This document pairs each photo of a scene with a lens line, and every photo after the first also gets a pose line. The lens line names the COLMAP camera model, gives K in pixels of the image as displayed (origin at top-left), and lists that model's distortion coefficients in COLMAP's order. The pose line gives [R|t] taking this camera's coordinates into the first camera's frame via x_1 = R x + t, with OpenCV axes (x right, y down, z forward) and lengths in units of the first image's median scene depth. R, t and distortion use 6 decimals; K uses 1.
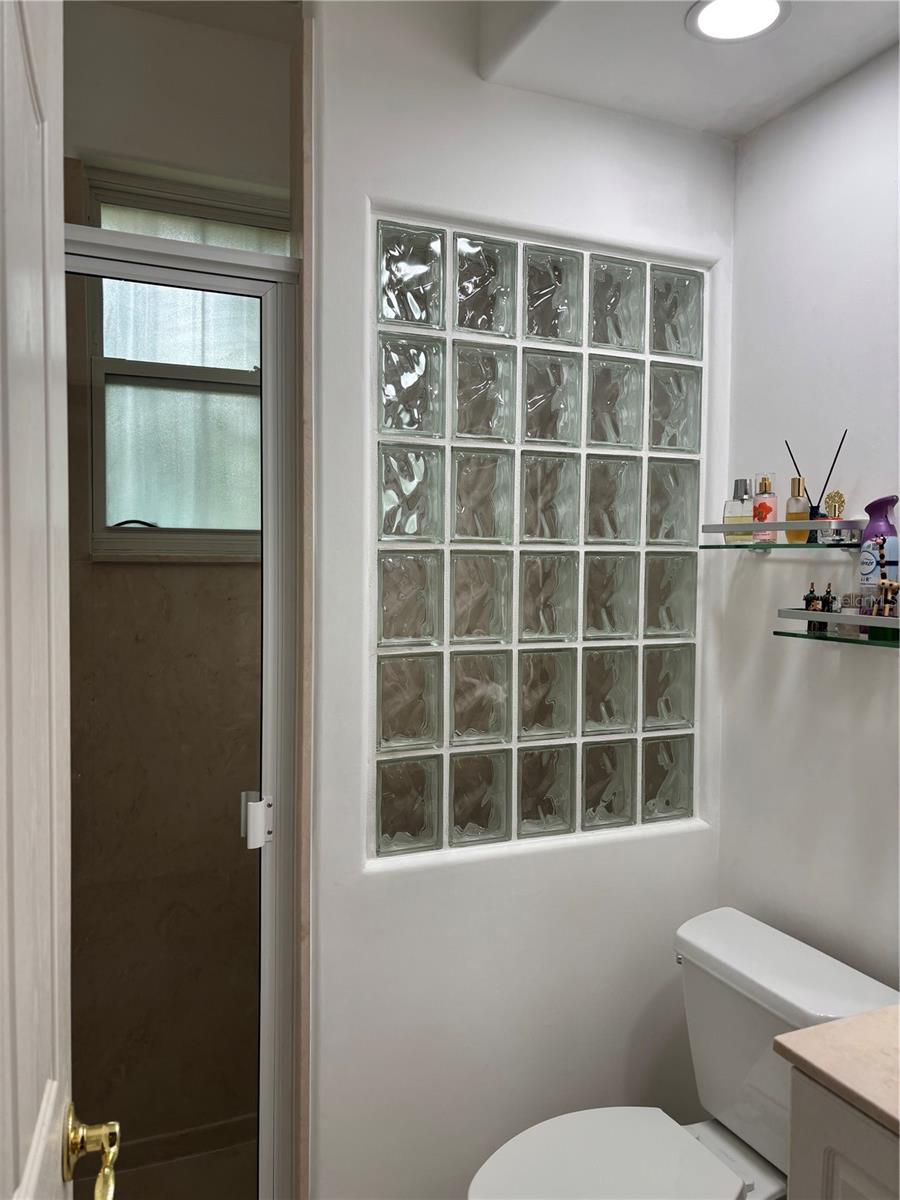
lens RADIAL K [[902.9, 0, 450.0], [0, 902.9, 600.0], [0, 0, 1]] dist [0.023744, -0.000935]
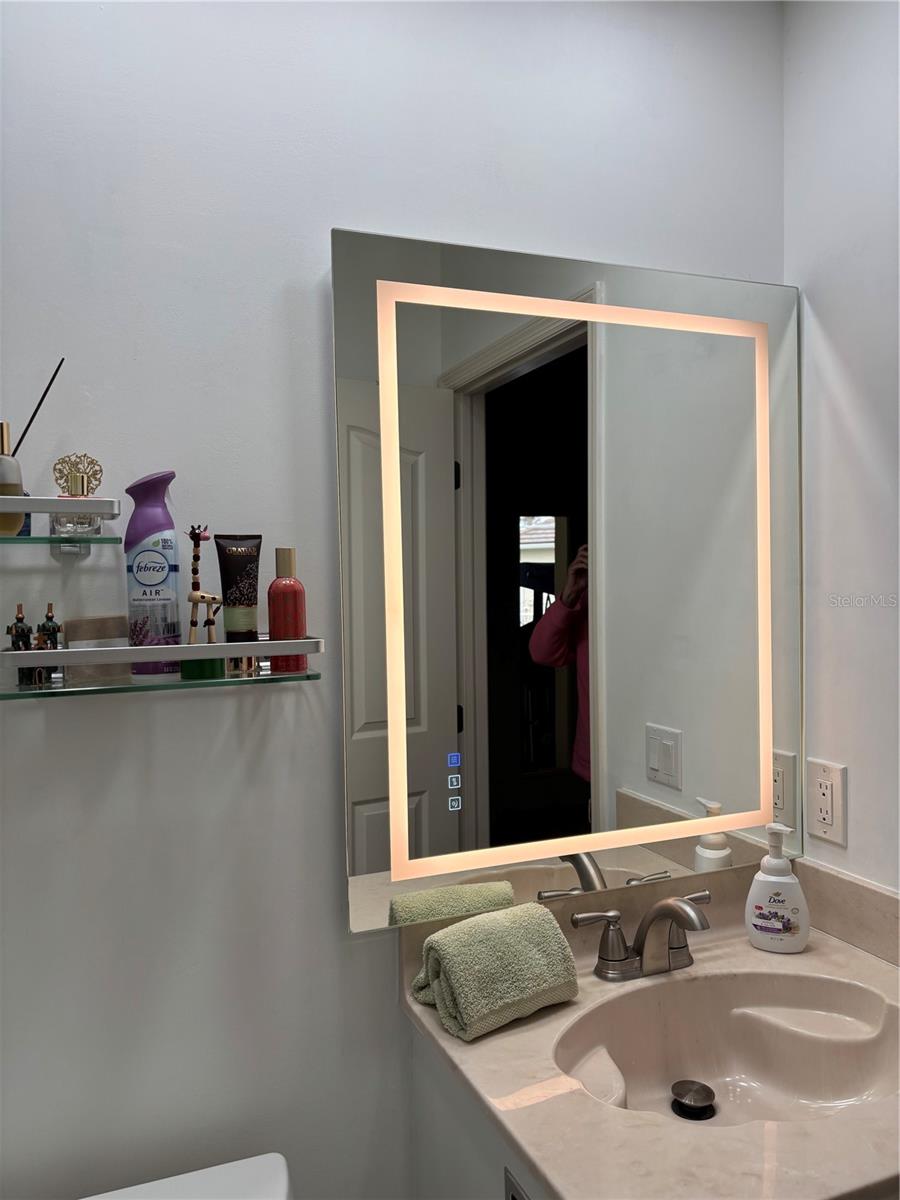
lens RADIAL K [[902.9, 0, 450.0], [0, 902.9, 600.0], [0, 0, 1]] dist [0.023744, -0.000935]
pose [[0.037865, -0.025240, 0.998964, -0.188216], [0.067360, 0.997472, 0.022649, -0.016791], [-0.997010, 0.066433, 0.039470, 0.714758]]
